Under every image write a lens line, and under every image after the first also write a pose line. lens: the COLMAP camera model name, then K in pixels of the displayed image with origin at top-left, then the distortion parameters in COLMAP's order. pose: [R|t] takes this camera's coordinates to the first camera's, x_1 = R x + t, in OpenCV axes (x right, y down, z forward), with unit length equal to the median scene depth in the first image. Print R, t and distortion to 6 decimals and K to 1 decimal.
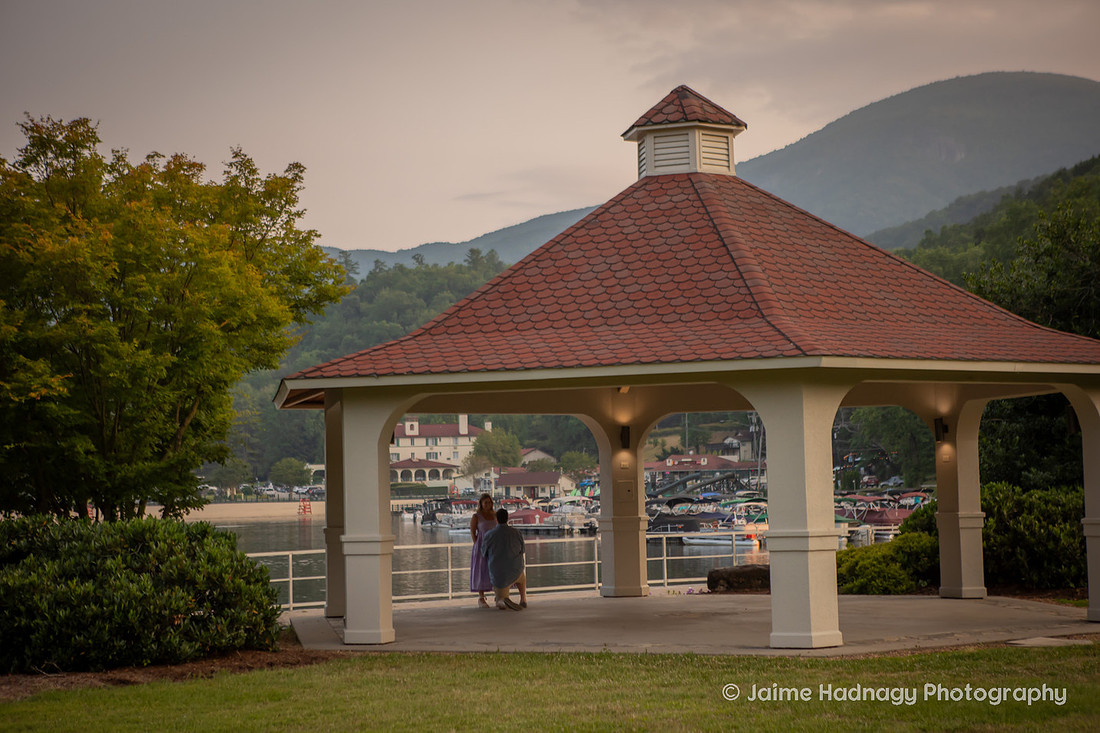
lens RADIAL K [[2088.7, 0, 608.2], [0, 2088.7, 360.5], [0, 0, 1]] dist [0.136305, 0.000000]
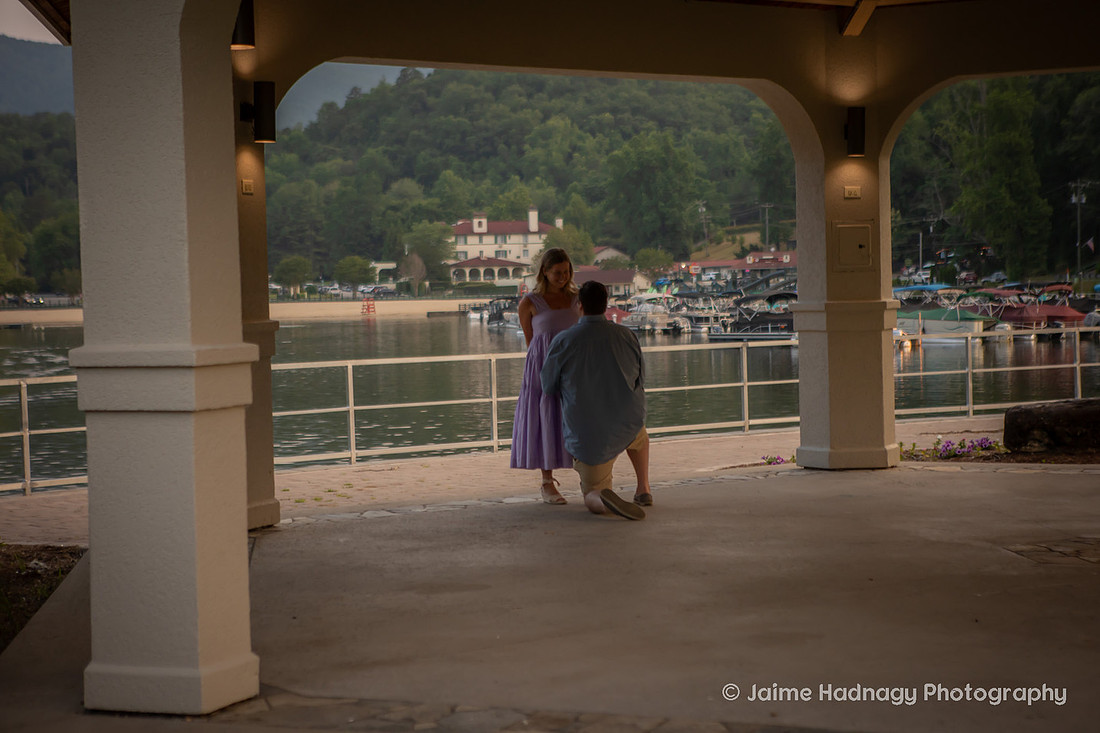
lens RADIAL K [[2088.7, 0, 586.6], [0, 2088.7, 348.4], [0, 0, 1]] dist [0.136305, 0.000000]
pose [[0.999021, -0.000817, -0.044239, -0.005137], [0.004764, 0.996003, 0.089188, 0.007185], [0.043989, -0.089312, 0.995032, 0.088152]]
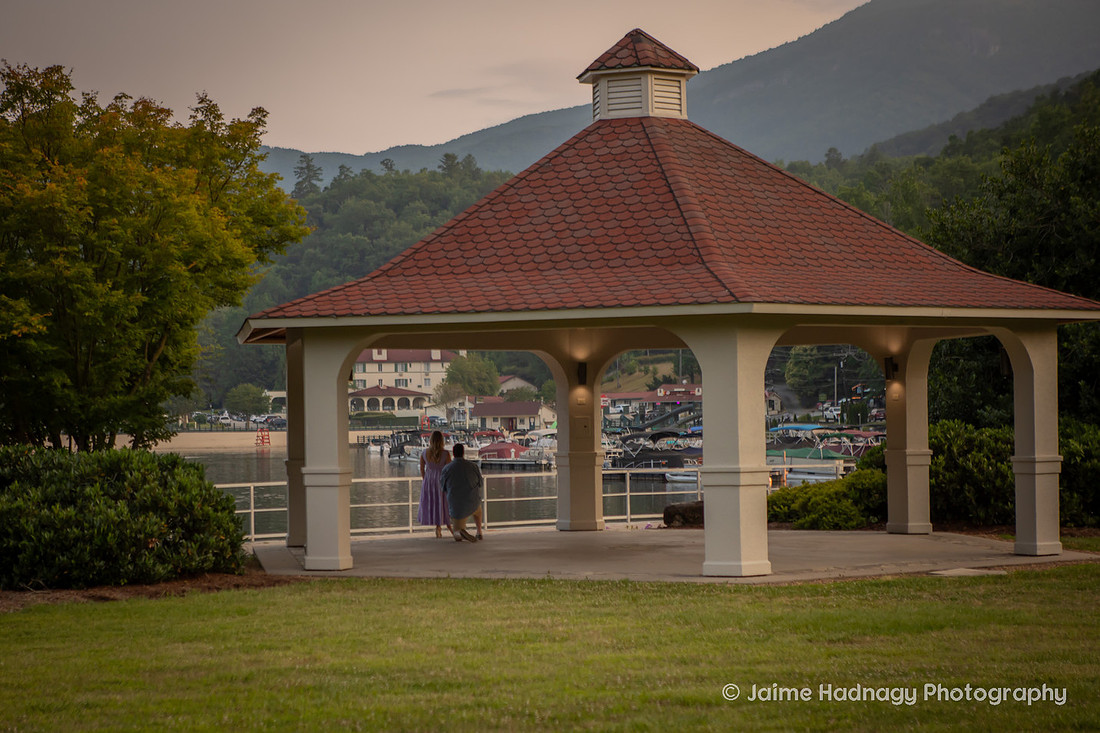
lens RADIAL K [[2316.3, 0, 547.3], [0, 2316.3, 373.5], [0, 0, 1]] dist [0.044817, 0.000000]
pose [[0.999742, 0.007359, -0.021480, 0.002587], [-0.006466, 0.999125, 0.041325, -0.001588], [0.021766, -0.041176, 0.998915, -0.019972]]
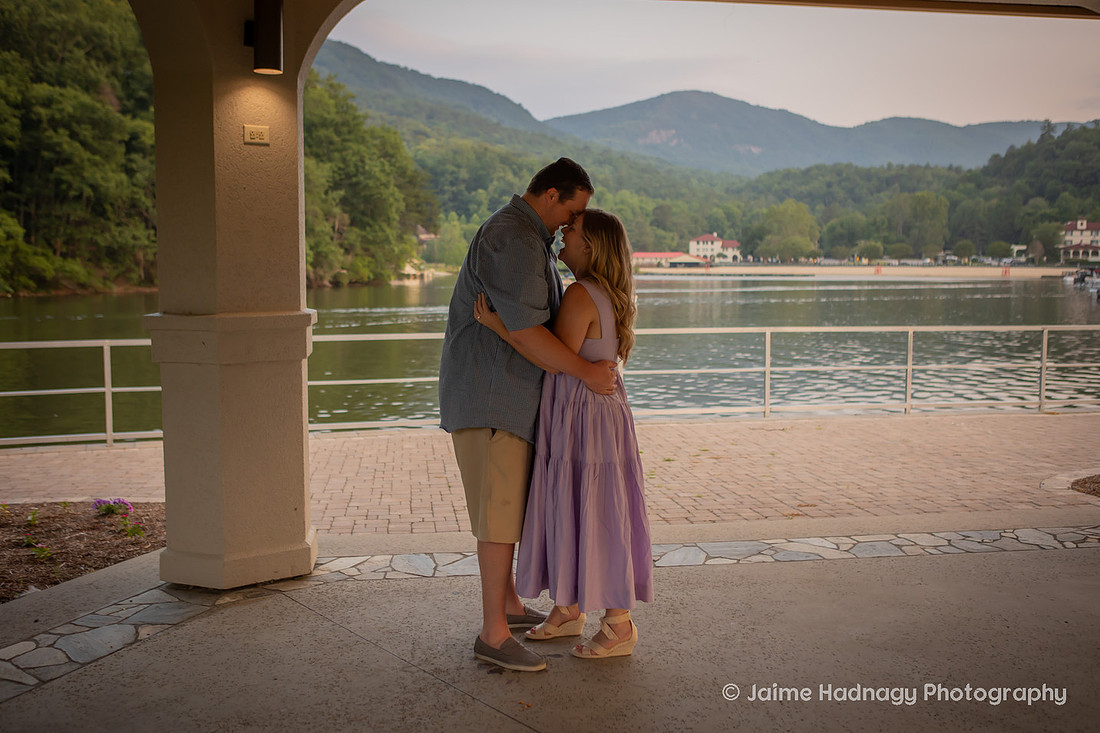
lens RADIAL K [[1091.9, 0, 549.5], [0, 1091.9, 357.1], [0, 0, 1]] dist [-0.027909, 0.000000]
pose [[0.850687, 0.070217, -0.520962, 0.000754], [0.009812, 0.988745, 0.149288, 0.009290], [0.525581, -0.132109, 0.840423, 0.132917]]
